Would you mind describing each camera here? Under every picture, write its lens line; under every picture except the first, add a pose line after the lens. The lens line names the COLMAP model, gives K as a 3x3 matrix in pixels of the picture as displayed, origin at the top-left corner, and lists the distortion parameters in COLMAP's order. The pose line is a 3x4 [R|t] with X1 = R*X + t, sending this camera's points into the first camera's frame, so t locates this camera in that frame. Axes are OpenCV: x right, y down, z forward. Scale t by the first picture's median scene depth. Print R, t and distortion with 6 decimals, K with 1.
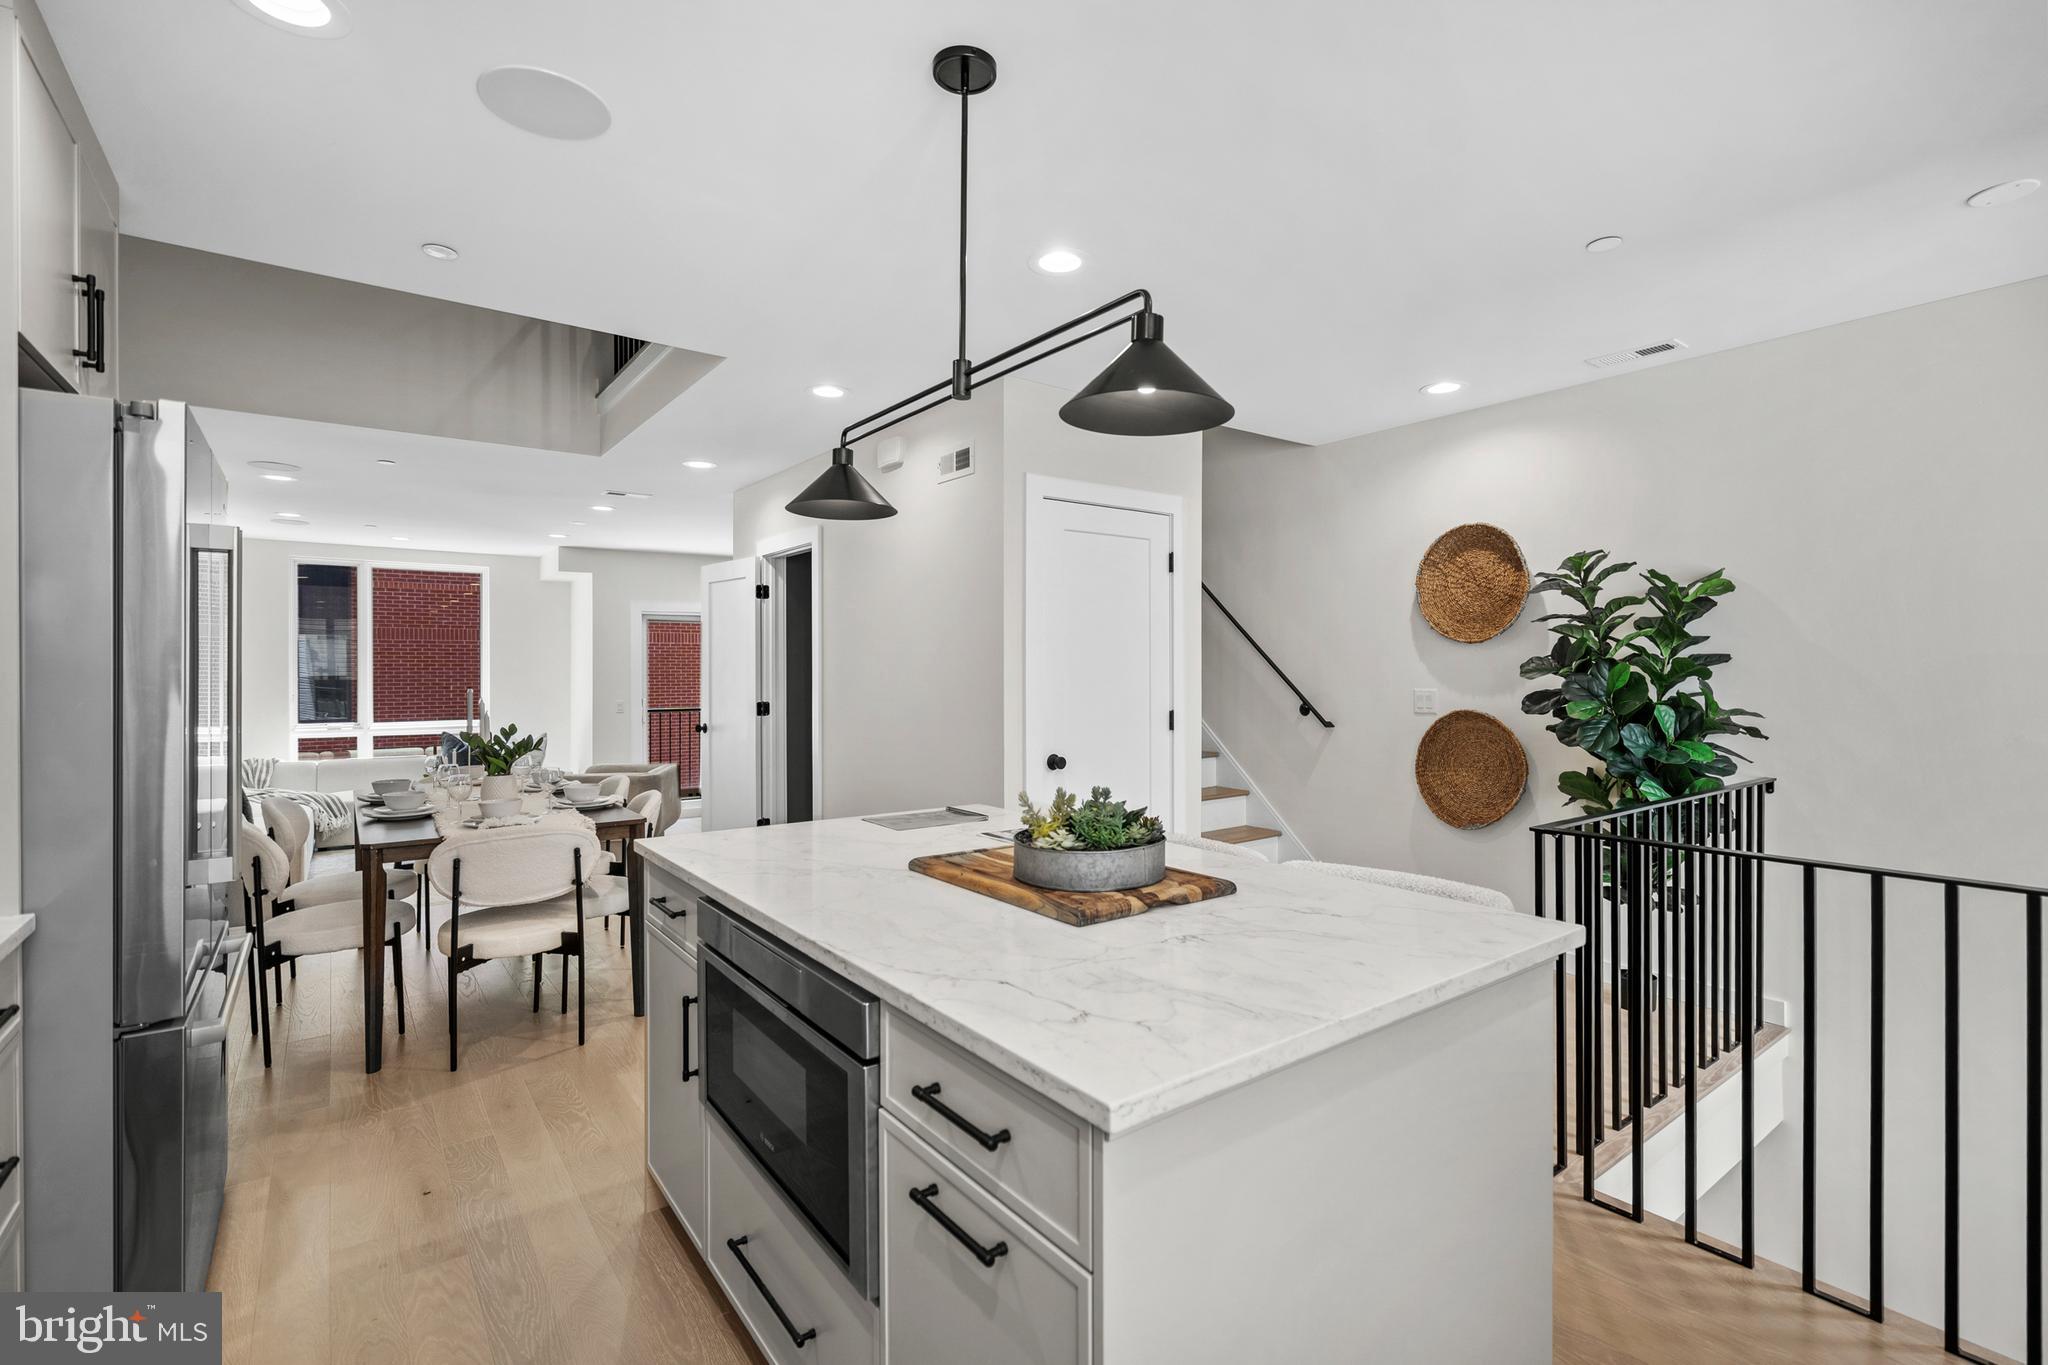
lens RADIAL K [[941.6, 0, 1035.1], [0, 941.6, 650.6], [0, 0, 1]] dist [0.000942, 0.000103]
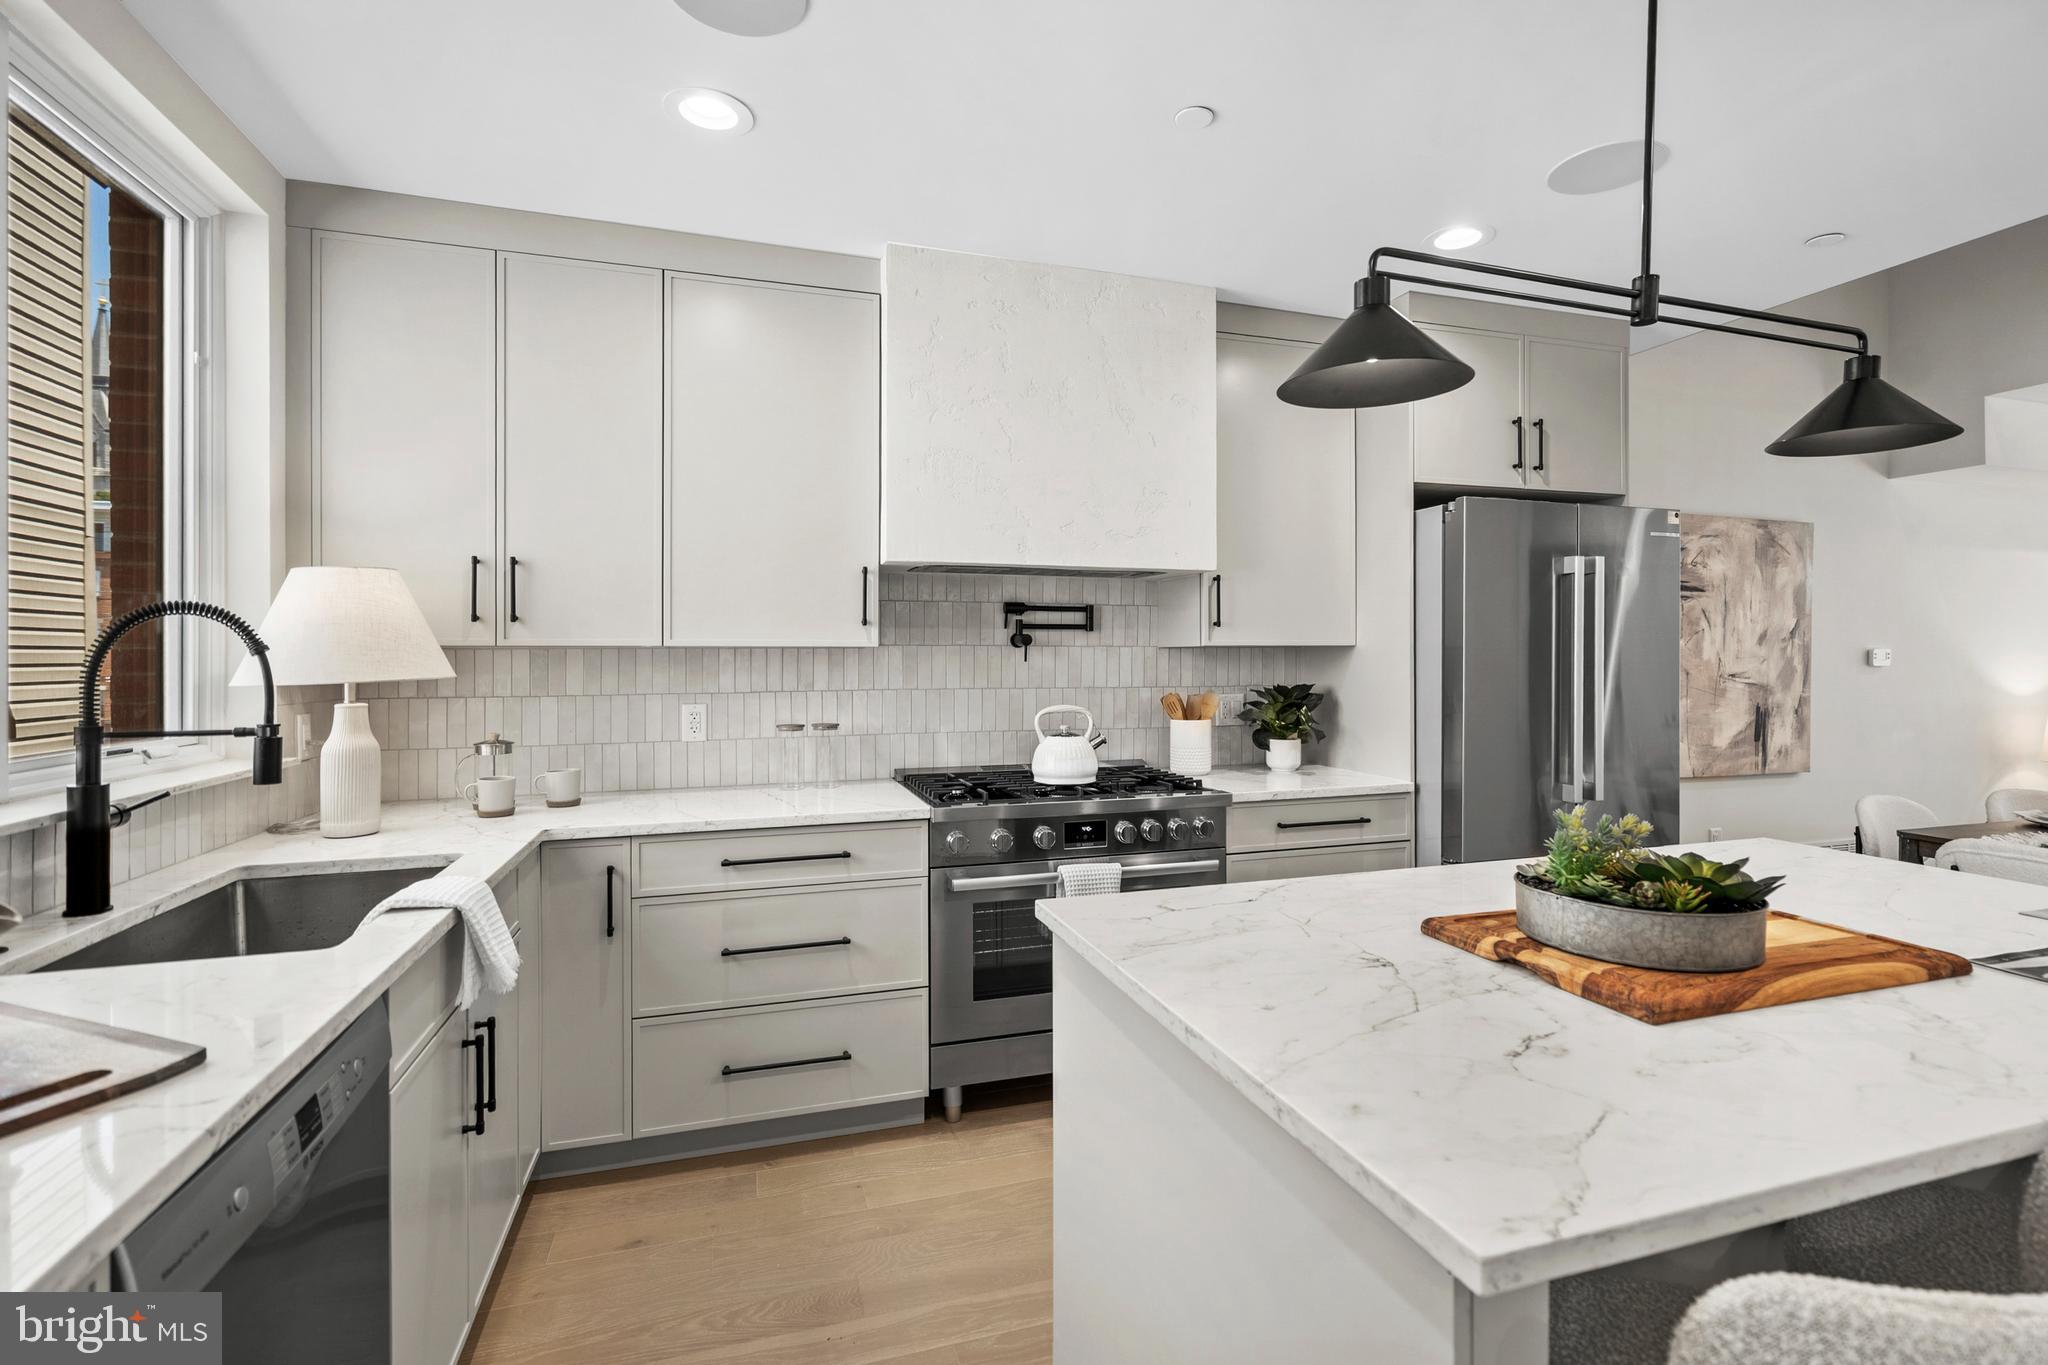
lens RADIAL K [[941.6, 0, 1035.1], [0, 941.6, 650.6], [0, 0, 1]] dist [0.000942, 0.000103]
pose [[-0.317561, 0.003626, -0.948231, 0.171239], [0.014982, 0.999887, -0.001194, 0.001360], [0.948119, -0.014585, -0.317580, 0.152158]]
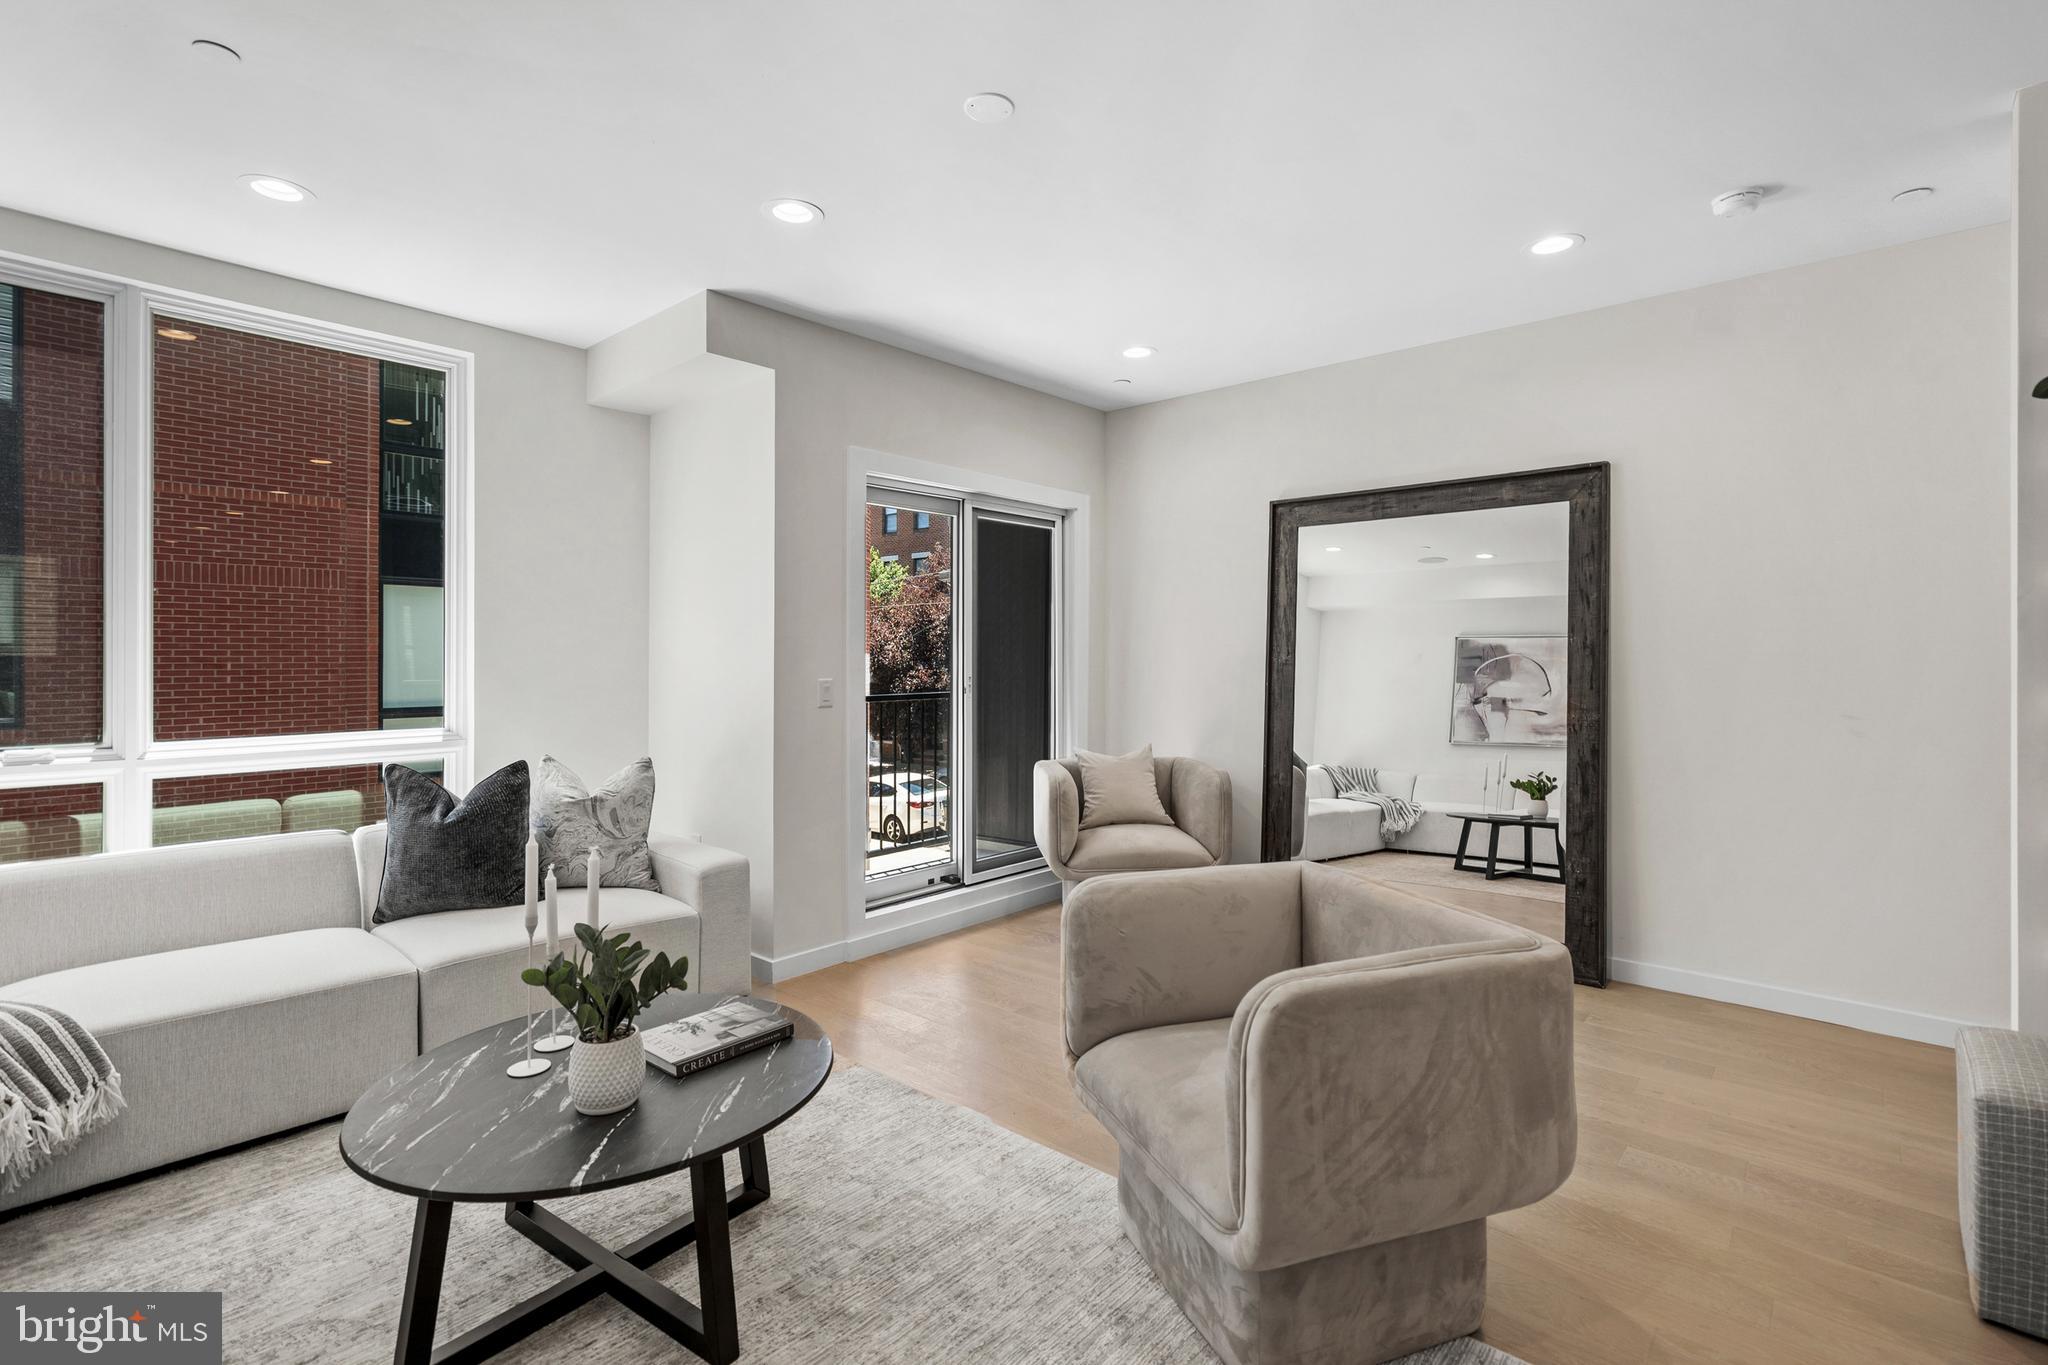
lens RADIAL K [[954.0, 0, 1026.2], [0, 954.0, 648.4], [0, 0, 1]] dist [0.021568, 0.000207]
pose [[0.981649, 0.002698, 0.190677, -0.450500], [-0.004796, 0.999933, 0.010540, 0.035388], [-0.190636, -0.011261, 0.981596, 0.577244]]
